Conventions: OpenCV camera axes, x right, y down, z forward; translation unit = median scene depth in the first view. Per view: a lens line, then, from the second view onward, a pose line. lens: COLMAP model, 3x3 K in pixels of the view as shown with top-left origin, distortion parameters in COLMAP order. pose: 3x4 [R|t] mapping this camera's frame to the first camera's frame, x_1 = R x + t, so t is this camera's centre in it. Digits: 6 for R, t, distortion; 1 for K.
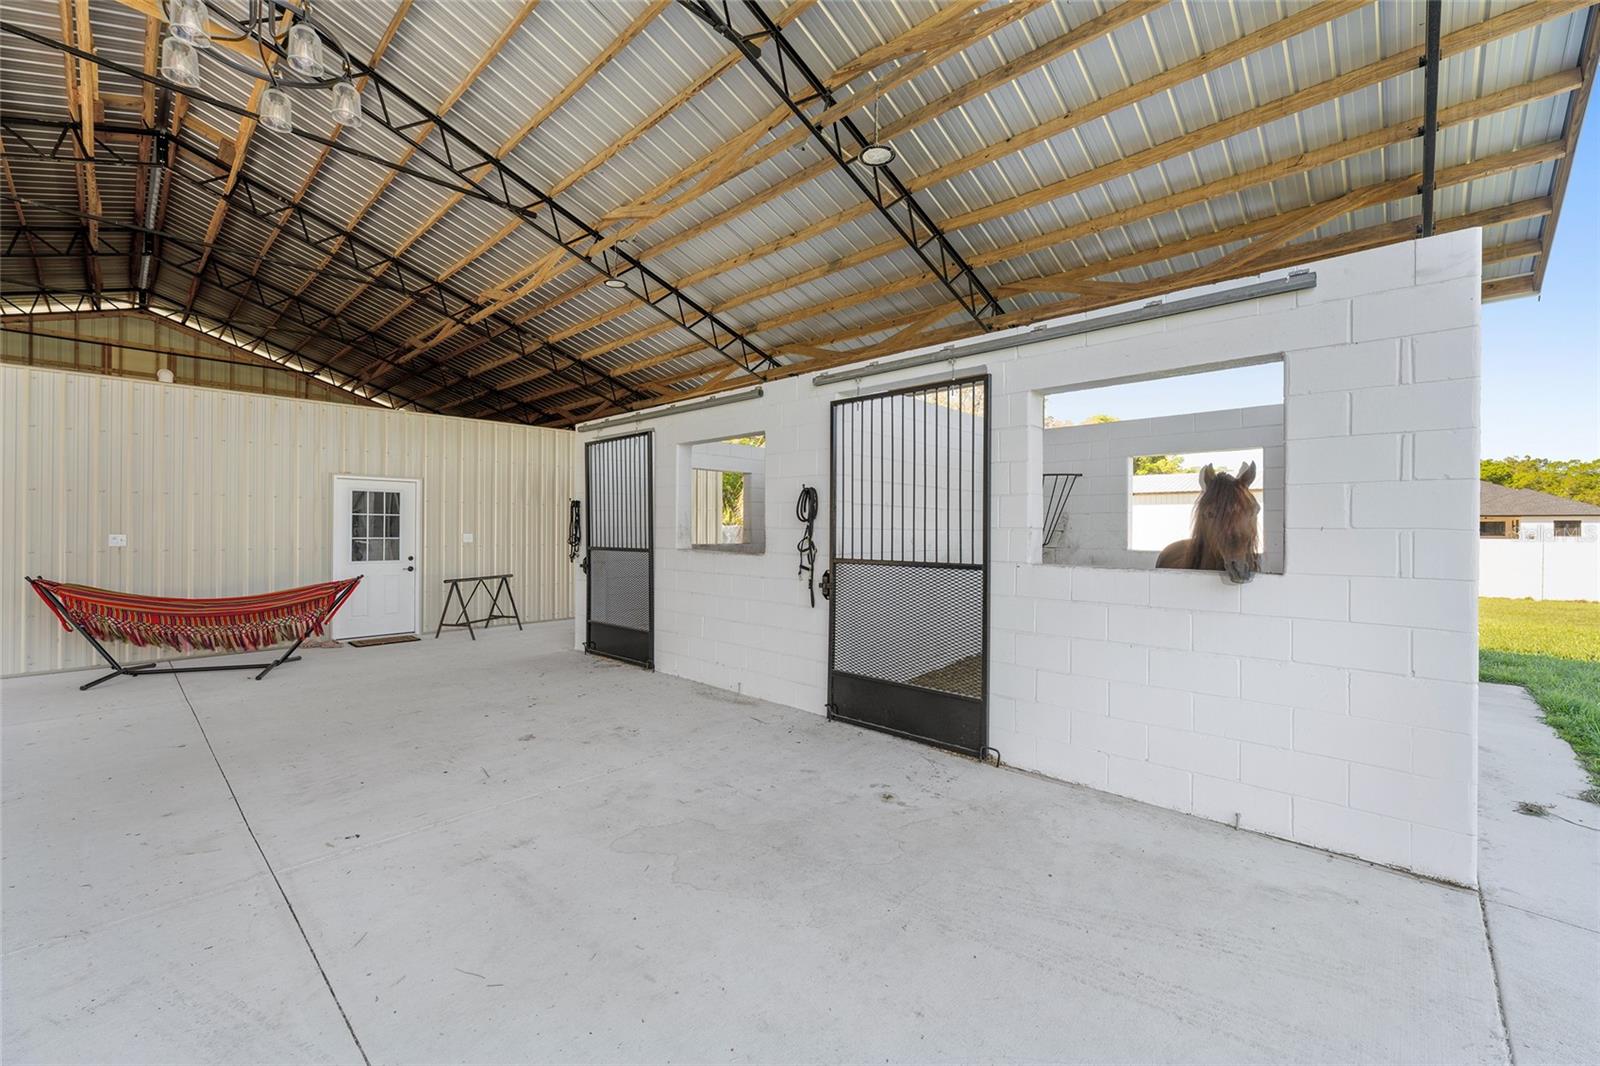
lens RADIAL K [[658.4, 0, 802.0], [0, 658.4, 529.0], [0, 0, 1]] dist [0.001347, 0.000164]
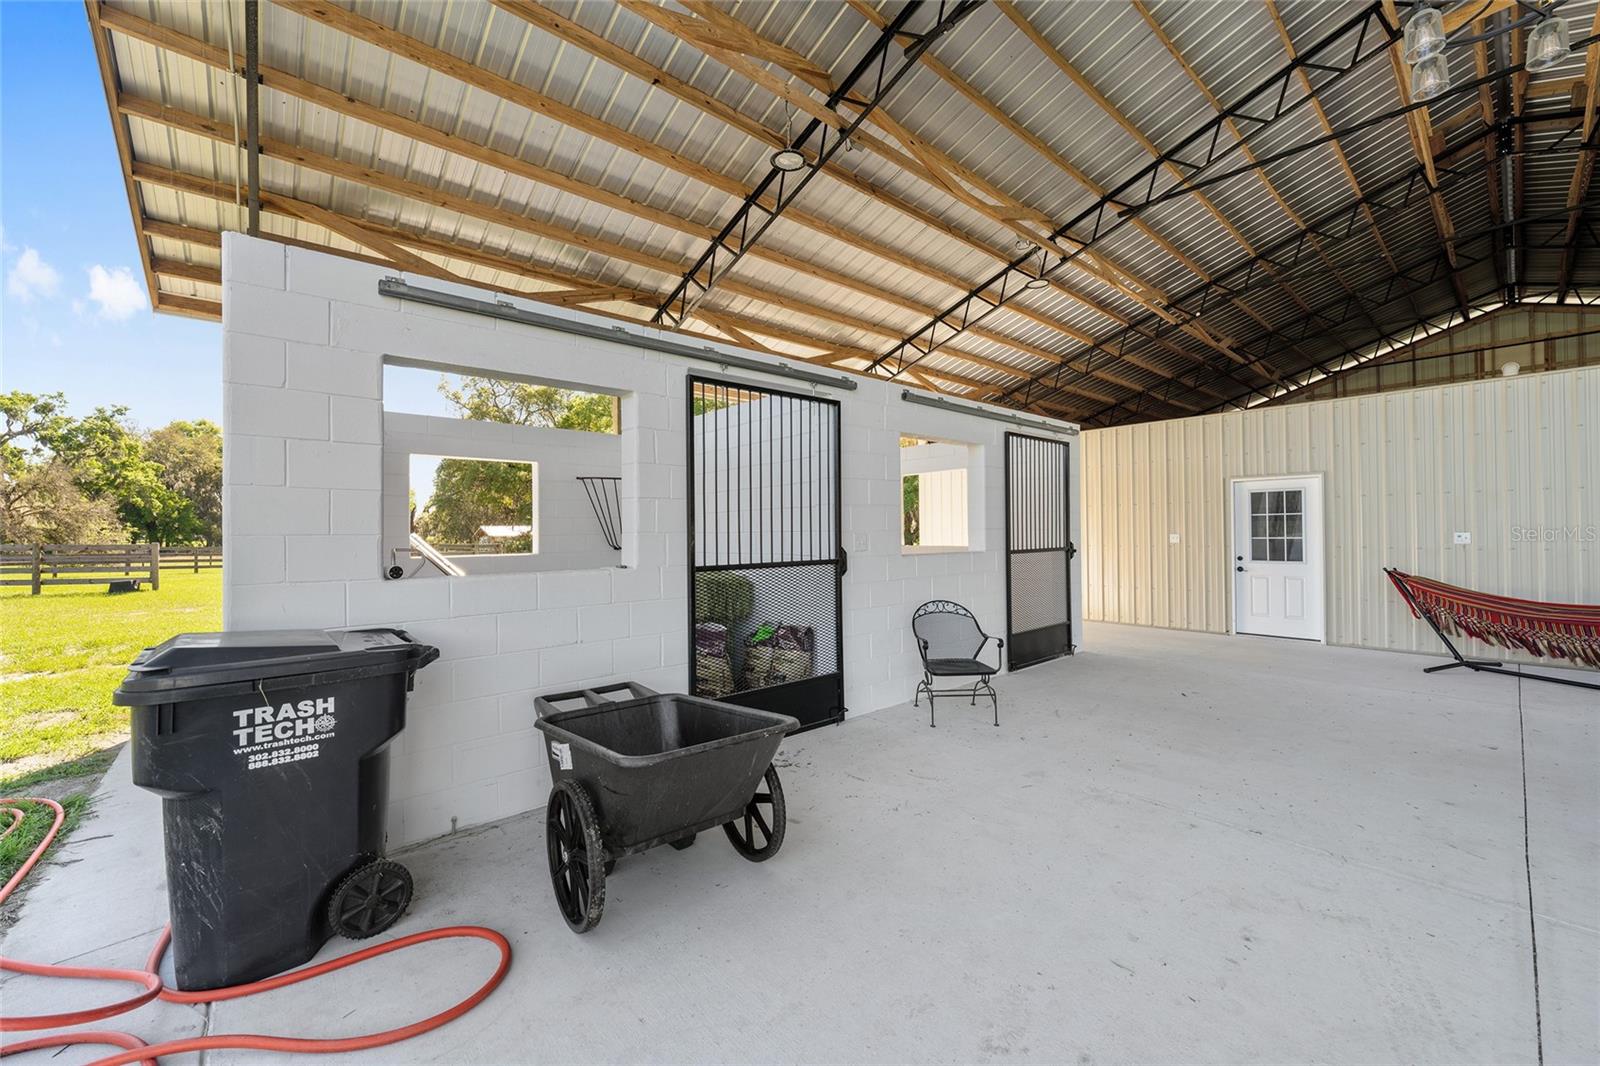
lens RADIAL K [[624.7, 0, 804.0], [0, 624.7, 526.6], [0, 0, 1]] dist [-0.000354, 0.000221]
pose [[-0.092095, -0.013416, -0.995660, 0.046500], [0.012630, 0.999813, -0.014641, 0.000304], [0.995670, -0.013924, -0.091909, 0.048553]]
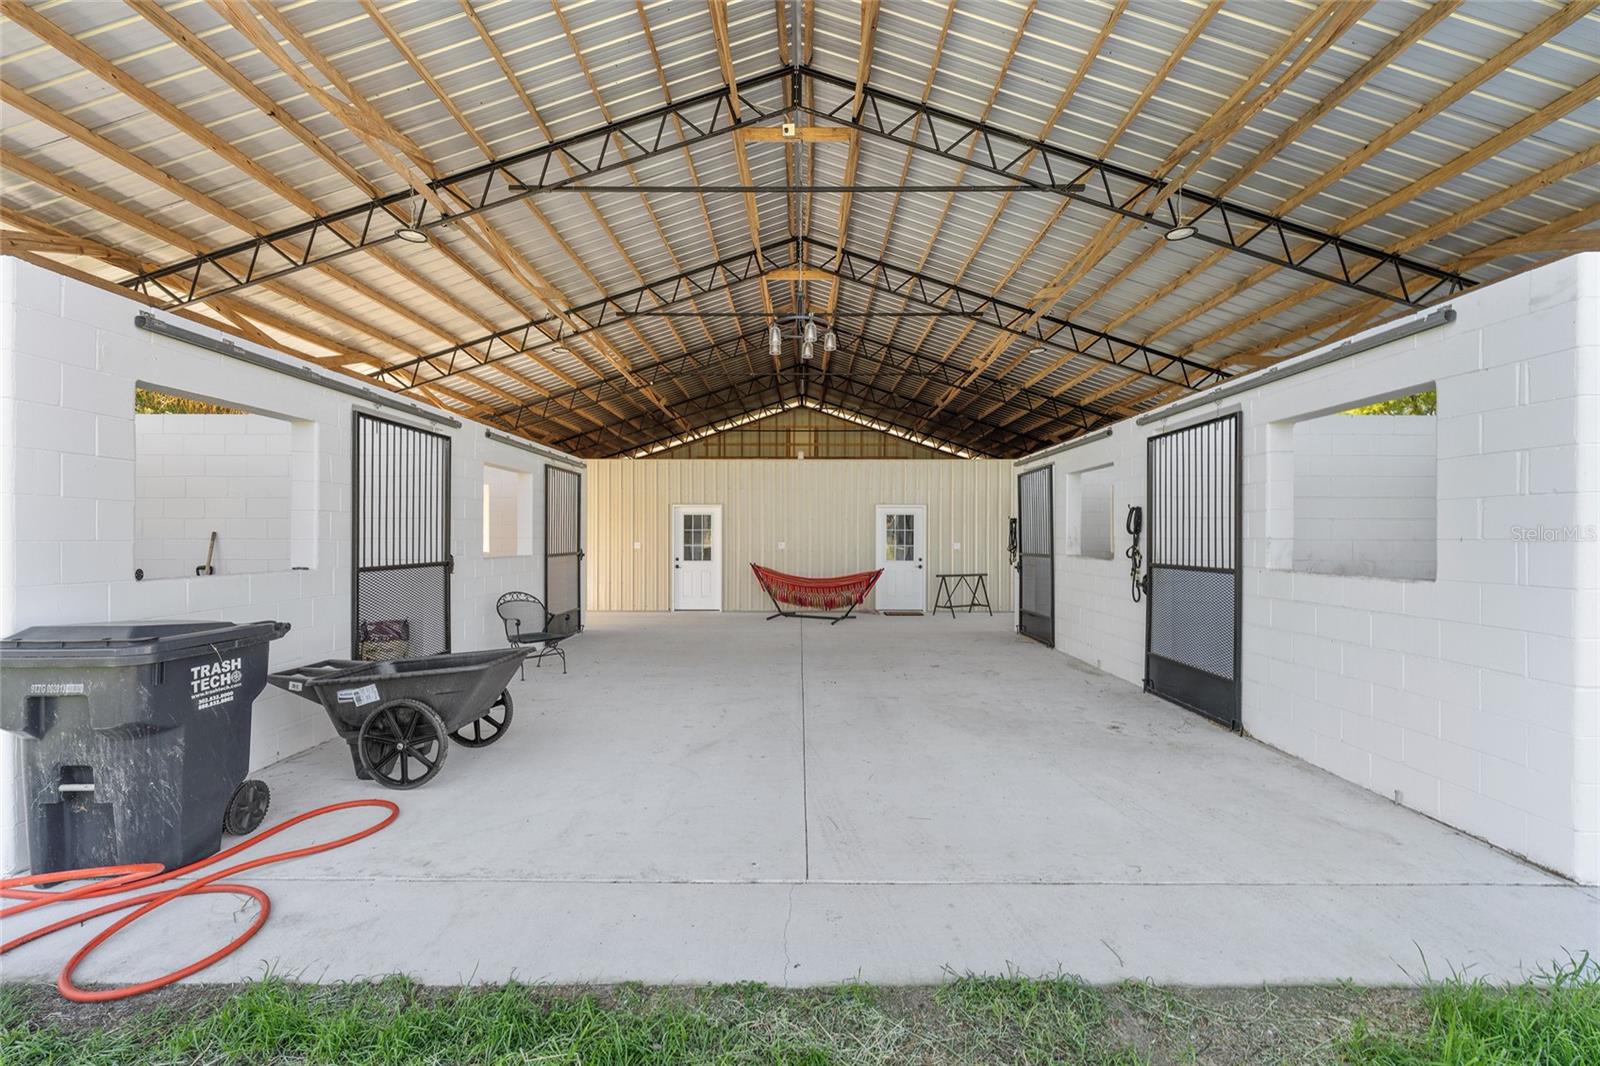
lens RADIAL K [[653.3, 0, 800.0], [0, 653.3, 533.0], [0, 0, 1]] dist [0.000707, 0.000113]
pose [[0.685619, -0.008898, -0.727906, 0.348251], [0.004001, 0.999956, -0.008455, -0.003681], [0.727949, 0.002884, 0.685625, -0.235498]]
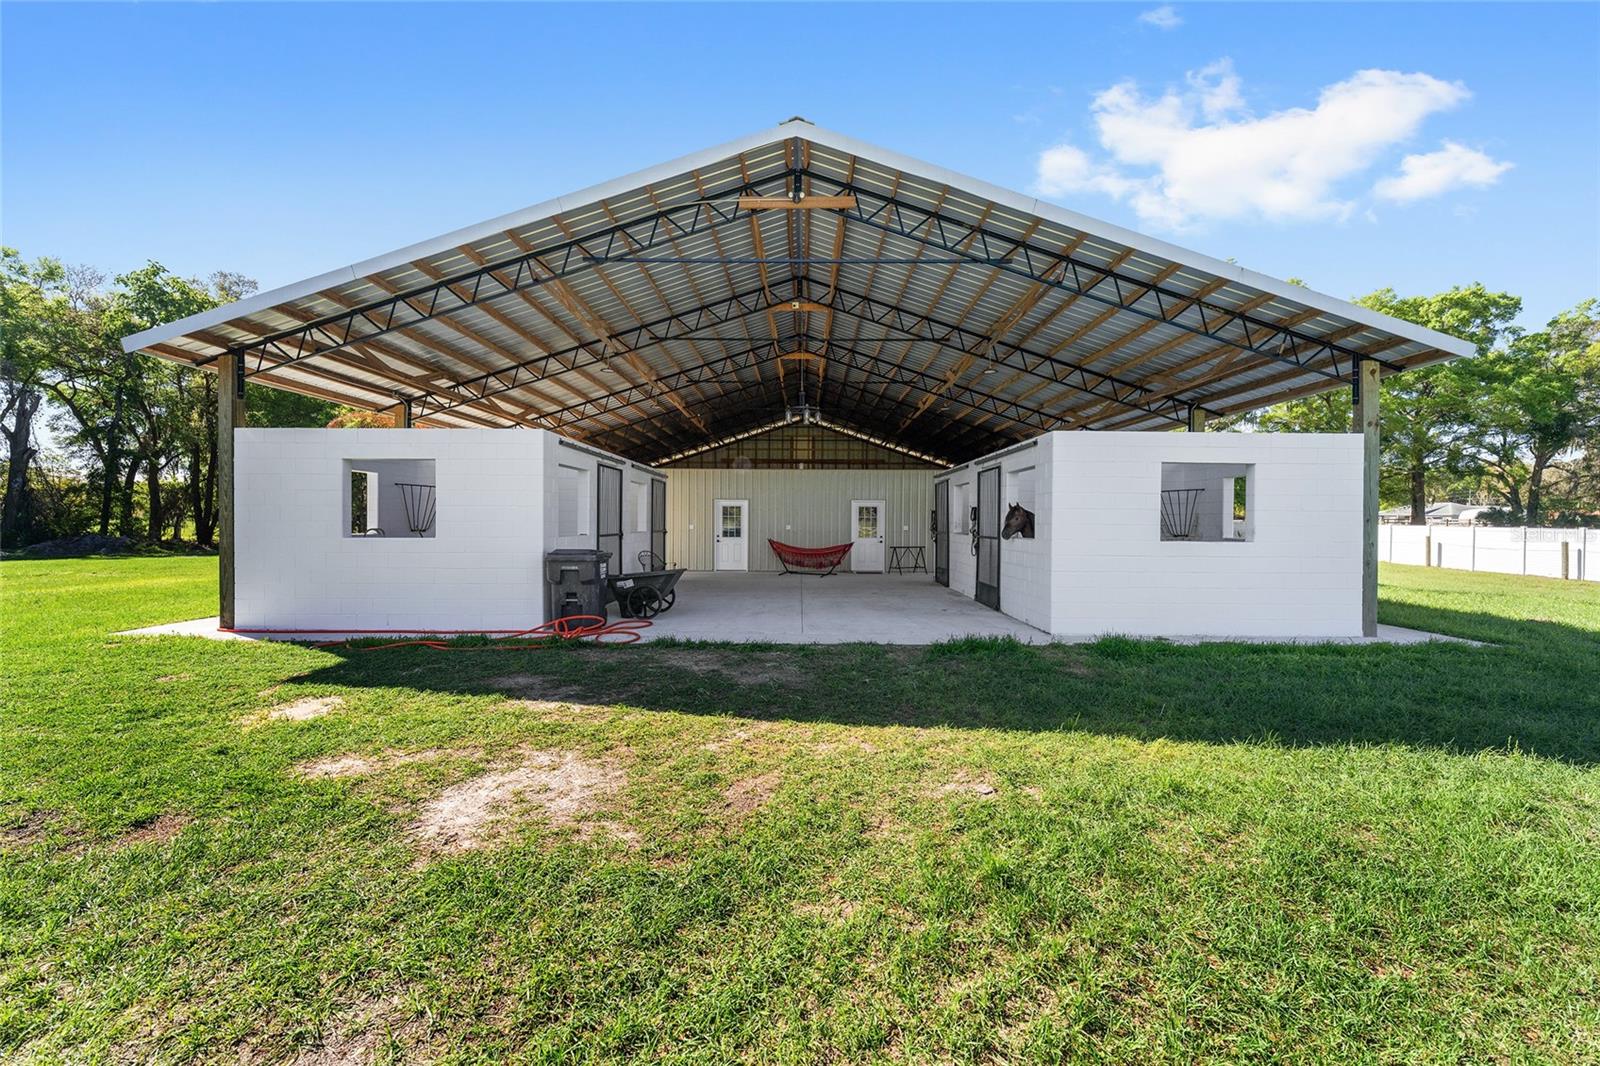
lens RADIAL K [[624.7, 0, 804.0], [0, 624.7, 526.6], [0, 0, 1]] dist [-0.000354, 0.000221]
pose [[0.690588, 0.004037, -0.723237, 0.912143], [0.000924, 0.999979, 0.006465, -0.002602], [0.723248, -0.005133, 0.690569, -0.772154]]
